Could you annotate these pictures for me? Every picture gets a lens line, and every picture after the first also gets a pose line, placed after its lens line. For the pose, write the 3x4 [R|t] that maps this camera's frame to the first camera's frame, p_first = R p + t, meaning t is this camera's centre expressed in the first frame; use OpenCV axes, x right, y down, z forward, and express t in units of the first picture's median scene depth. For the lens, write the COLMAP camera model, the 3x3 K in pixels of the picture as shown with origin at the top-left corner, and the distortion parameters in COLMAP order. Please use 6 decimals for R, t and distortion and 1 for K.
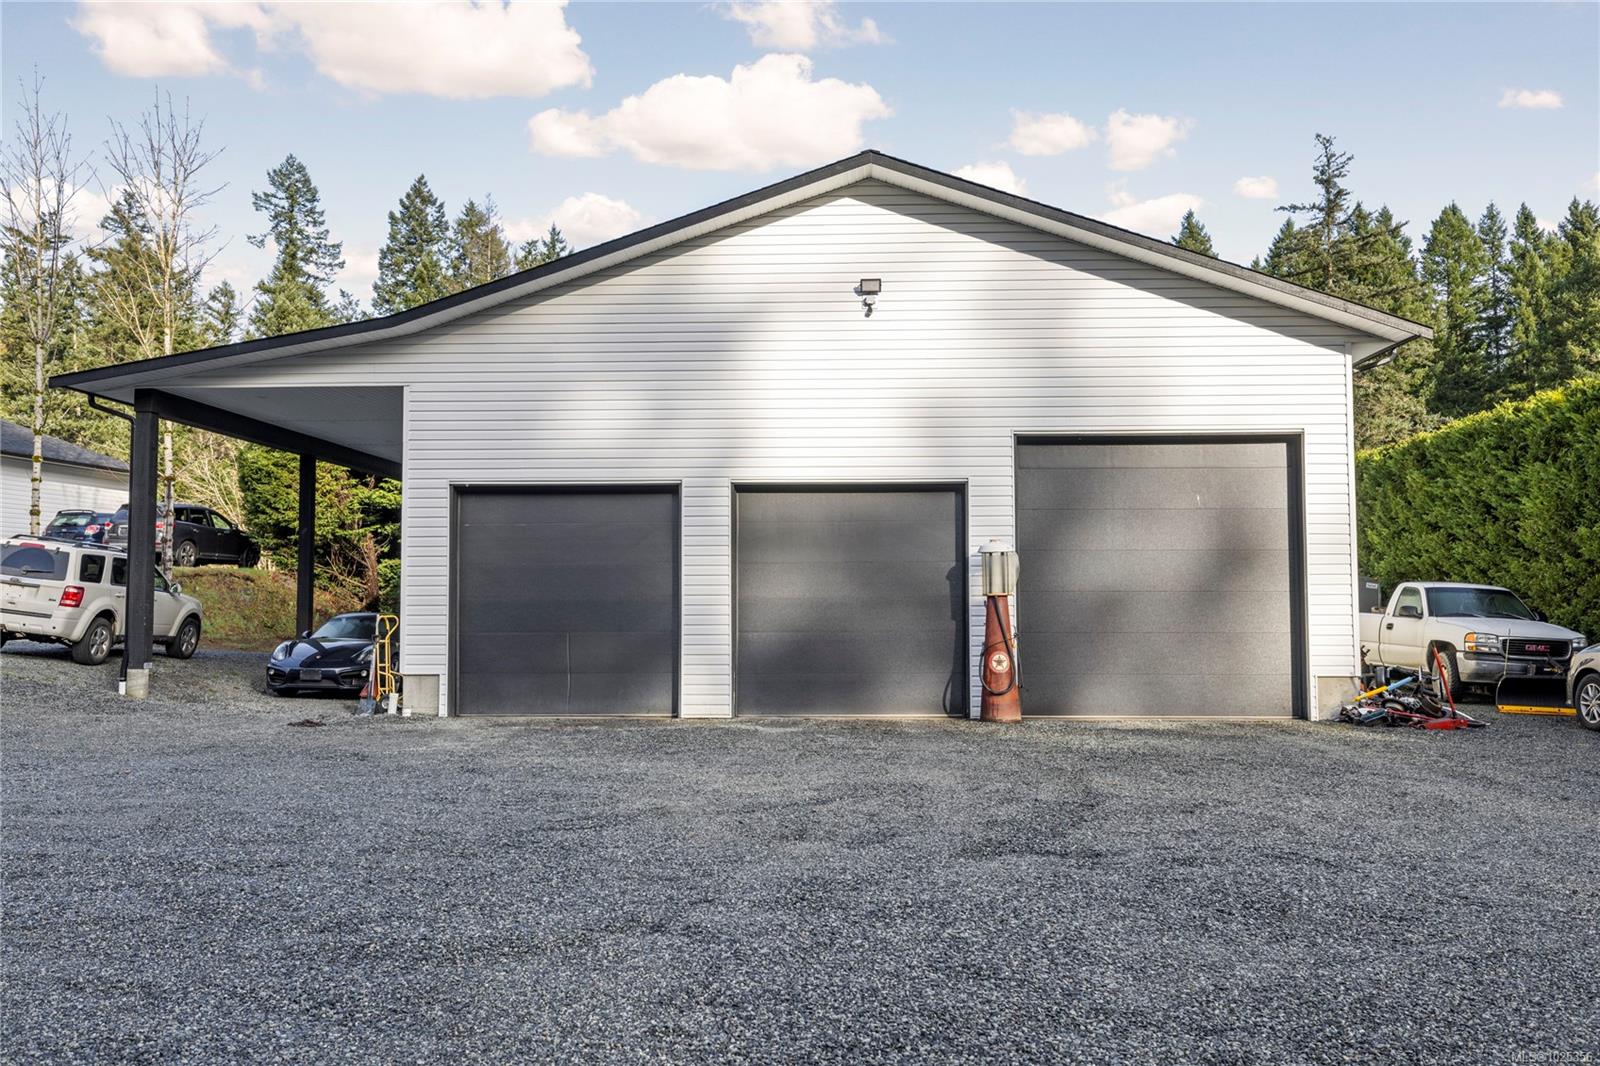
lens RADIAL K [[1273.0, 0, 799.2], [0, 1273.0, 538.4], [0, 0, 1]] dist [0.005314, -0.008959]
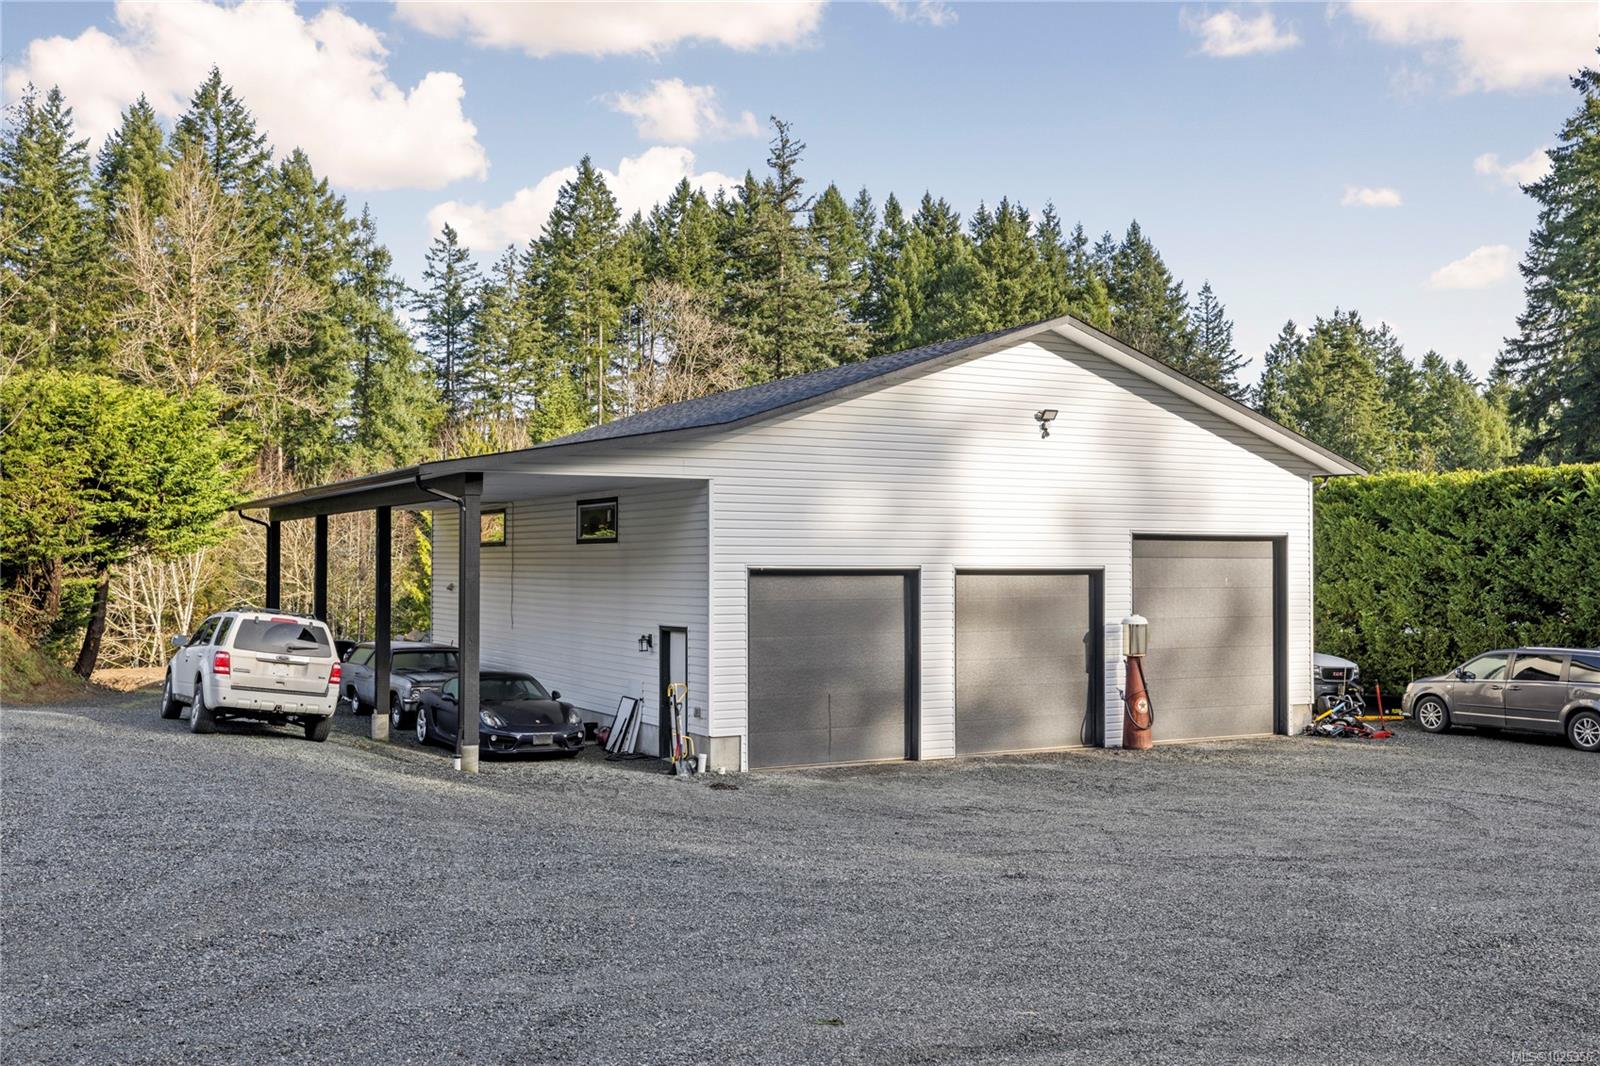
lens RADIAL K [[1533.7, 0, 800.0], [0, 1533.7, 533.0], [0, 0, 1]] dist [-0.004644, 0.008486]
pose [[0.859107, 0.014117, 0.511601, -0.932882], [-0.027841, 0.999428, 0.019174, -0.100789], [-0.511037, -0.030716, 0.859009, -0.196541]]
